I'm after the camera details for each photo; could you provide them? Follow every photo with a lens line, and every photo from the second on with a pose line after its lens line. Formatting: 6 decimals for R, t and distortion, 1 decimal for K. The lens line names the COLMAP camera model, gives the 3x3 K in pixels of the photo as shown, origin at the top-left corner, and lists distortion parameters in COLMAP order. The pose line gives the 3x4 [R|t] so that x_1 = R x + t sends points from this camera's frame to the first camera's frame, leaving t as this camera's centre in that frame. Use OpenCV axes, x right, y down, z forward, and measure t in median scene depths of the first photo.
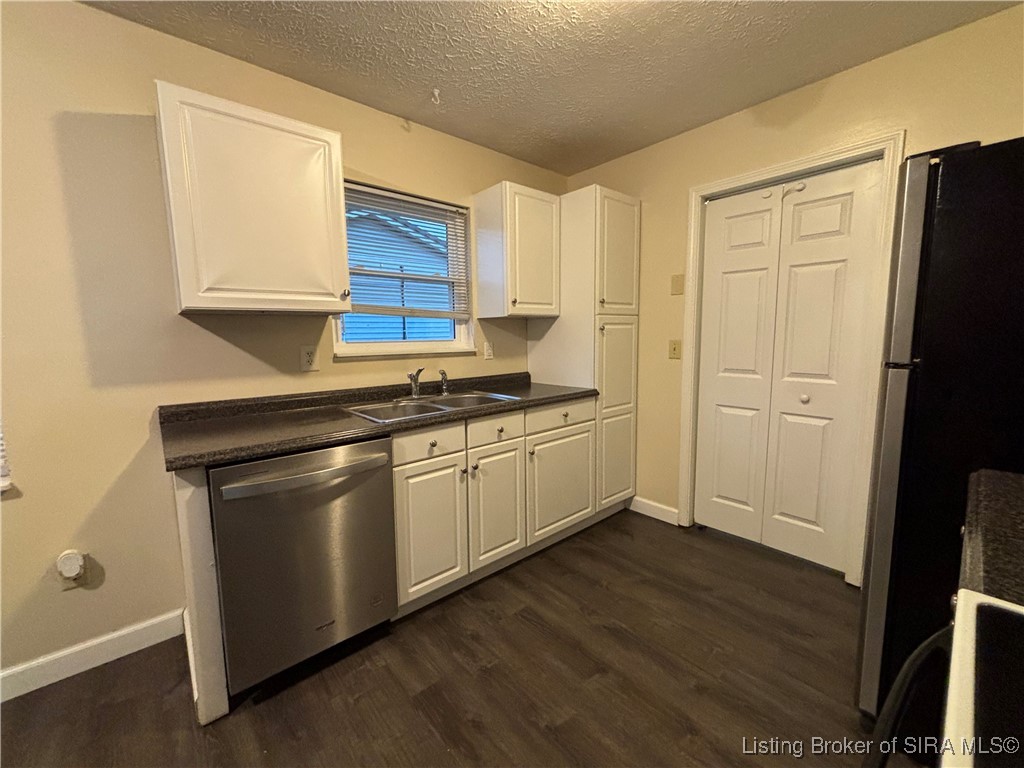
lens RADIAL K [[414.5, 0, 515.7], [0, 414.5, 380.2], [0, 0, 1]] dist [-0.004546, 0.000645]
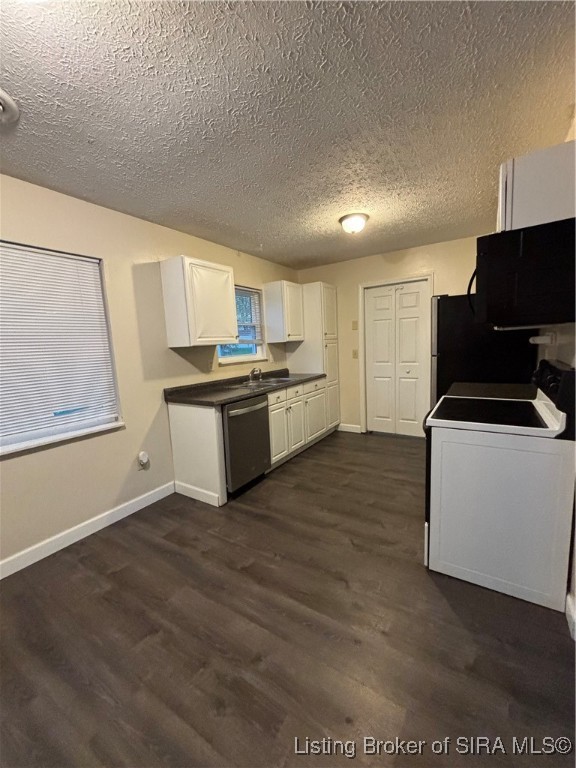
lens RADIAL K [[310.9, 0, 285.4], [0, 310.9, 384.4], [0, 0, 1]] dist [-0.004546, 0.000645]
pose [[0.962149, -0.068782, 0.263700, -0.487722], [0.065790, 0.997630, 0.020171, 0.034477], [-0.264463, -0.002059, 0.964394, -0.587141]]
